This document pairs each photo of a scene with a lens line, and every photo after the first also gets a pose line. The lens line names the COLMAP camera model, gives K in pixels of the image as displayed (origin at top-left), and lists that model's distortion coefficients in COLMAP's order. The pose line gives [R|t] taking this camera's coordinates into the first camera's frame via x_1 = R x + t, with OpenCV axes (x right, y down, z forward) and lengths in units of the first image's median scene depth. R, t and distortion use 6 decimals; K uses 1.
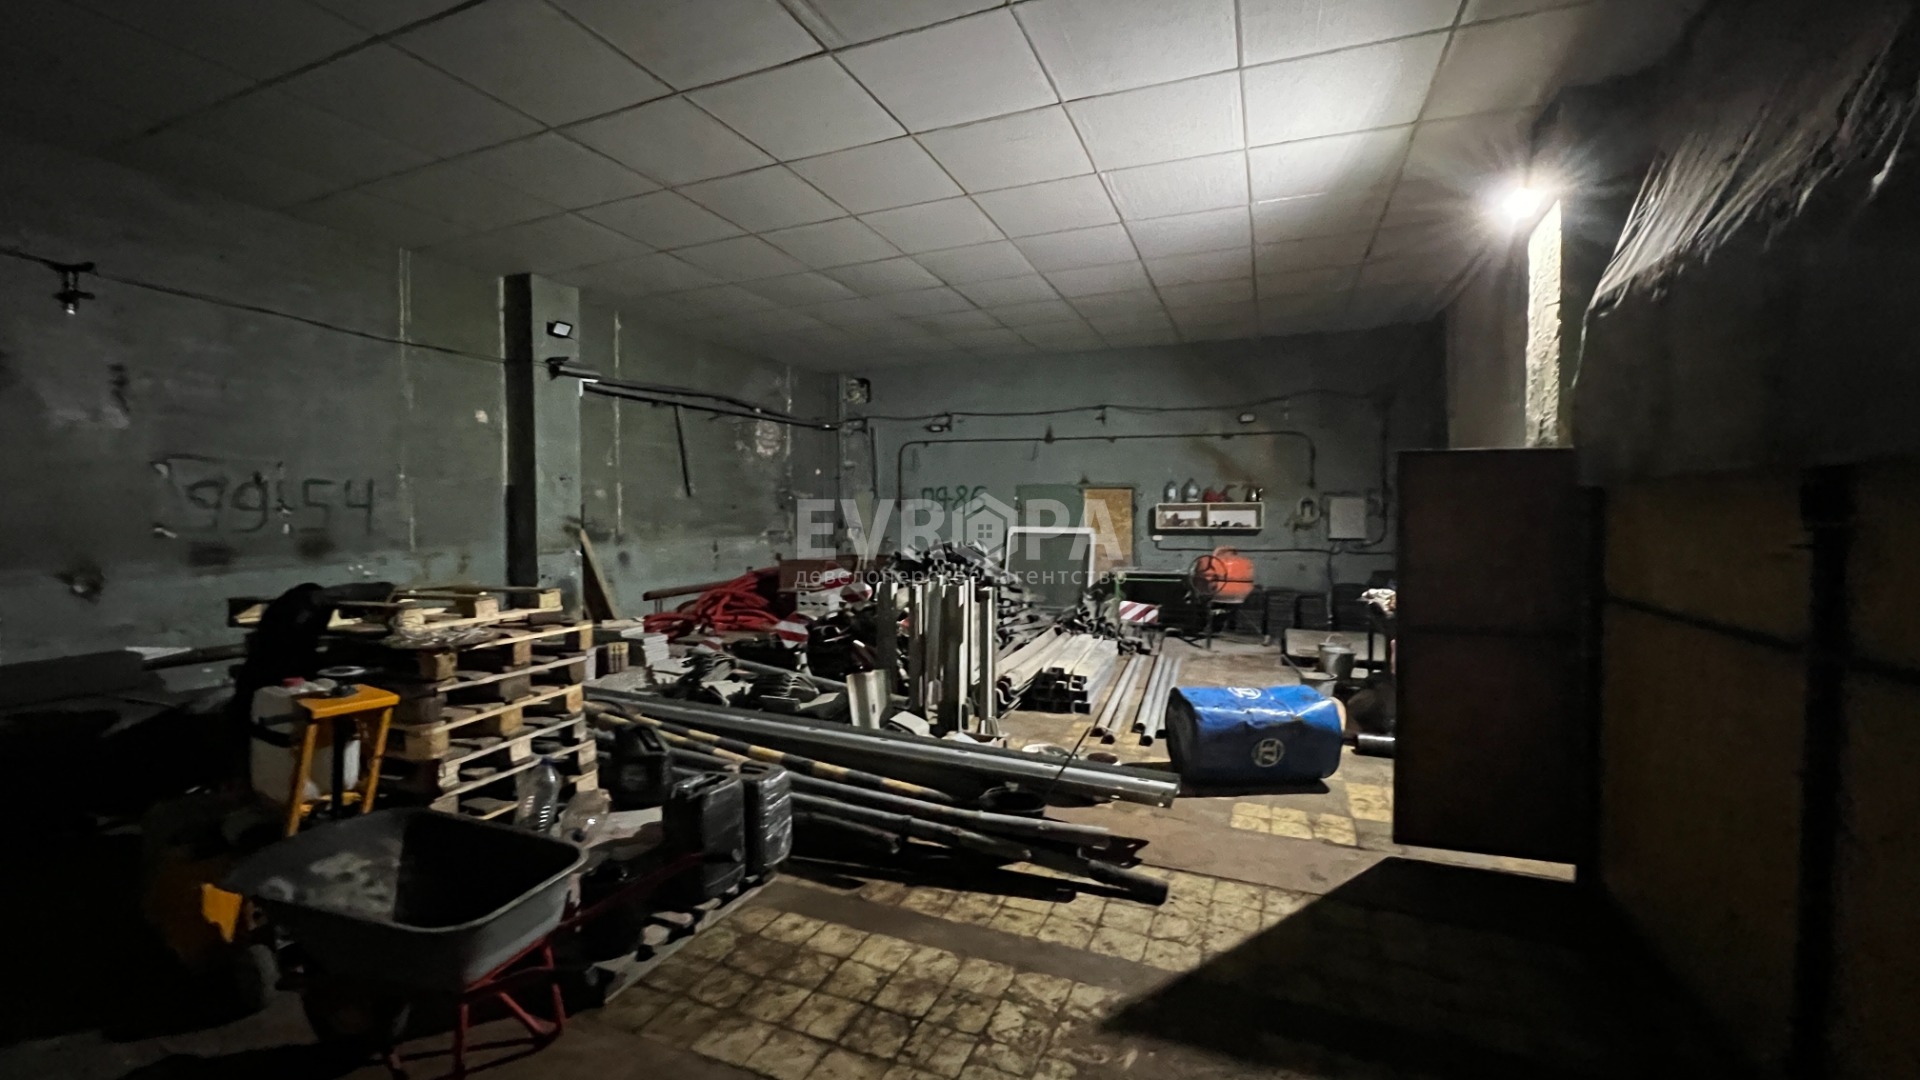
lens RADIAL K [[777.2, 0, 952.7], [0, 777.2, 532.4], [0, 0, 1]] dist [0.004799, 0.000318]
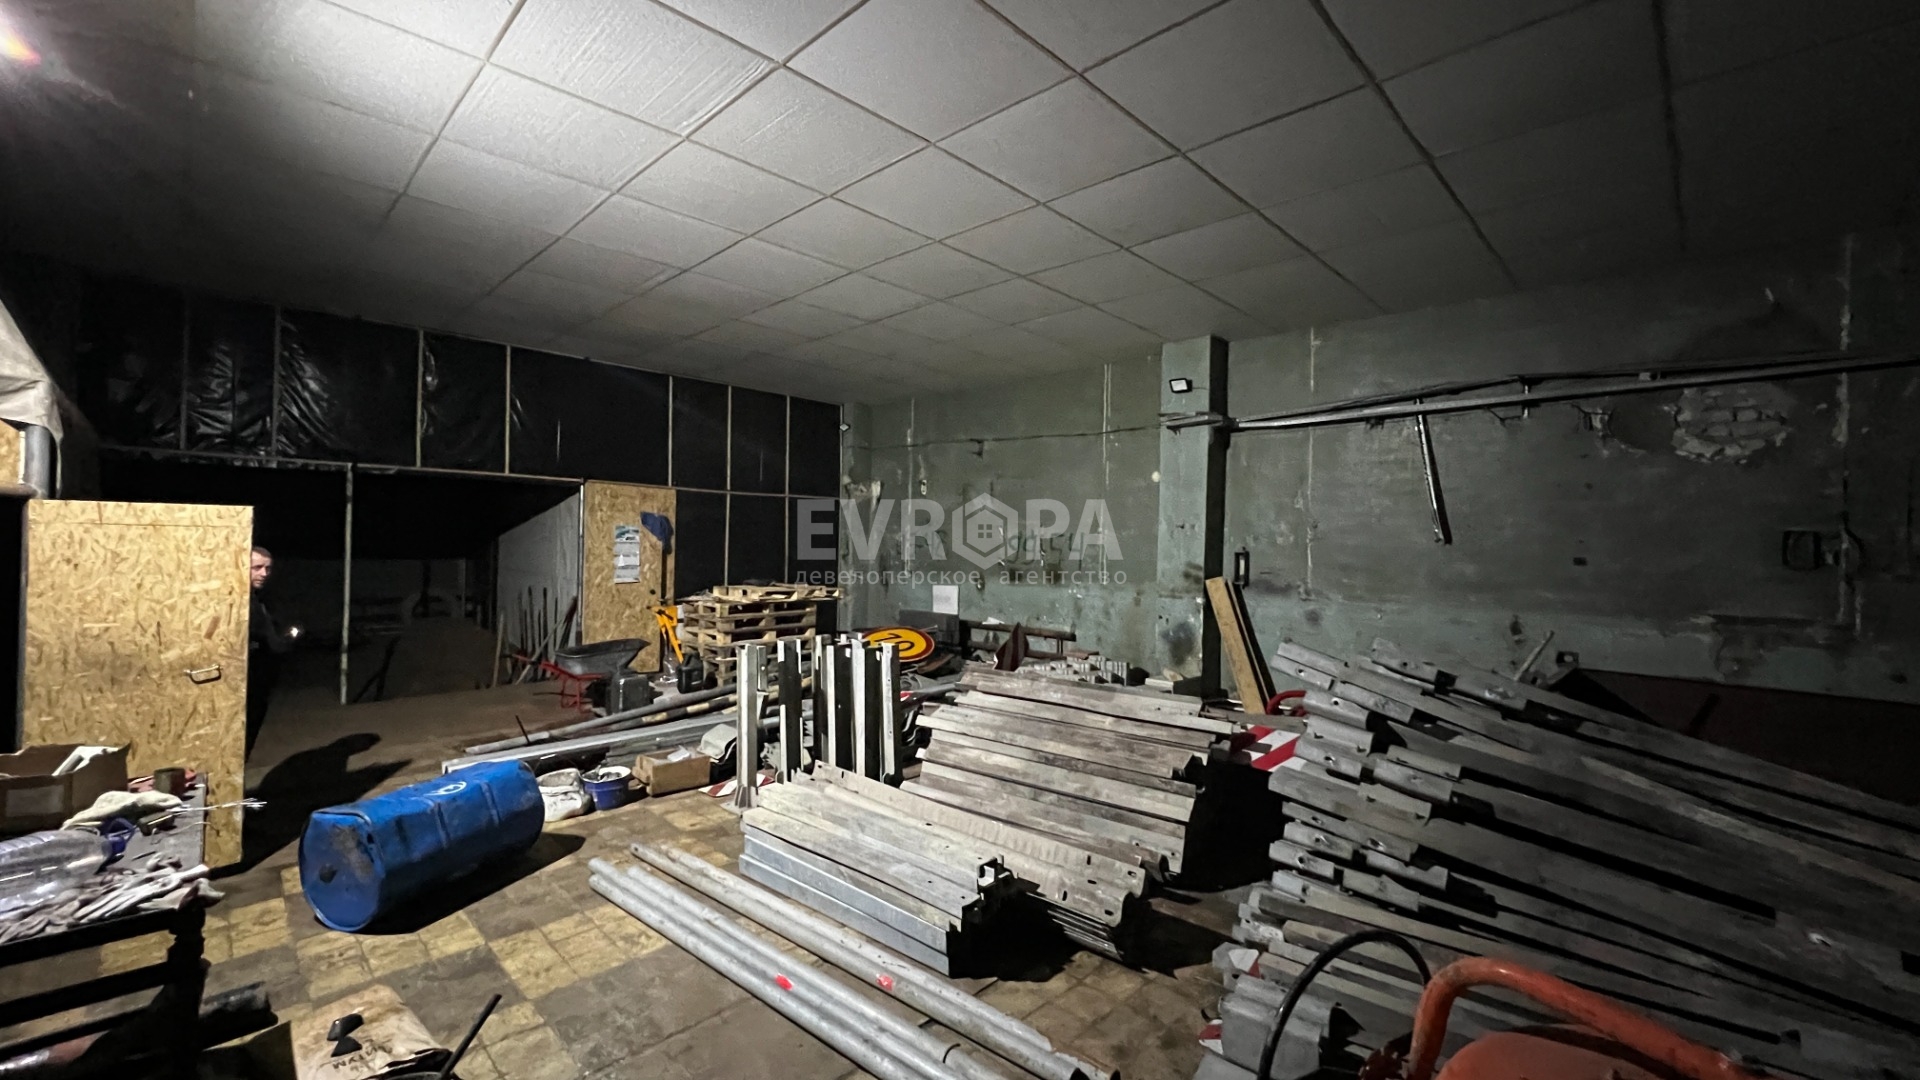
lens RADIAL K [[777.2, 0, 951.6], [0, 777.2, 540.6], [0, 0, 1]] dist [0.004799, 0.000318]
pose [[-0.372376, -0.014435, -0.927970, 0.498112], [-0.049082, 0.998786, 0.004159, -0.033732], [0.926783, 0.047095, -0.372632, 0.949775]]
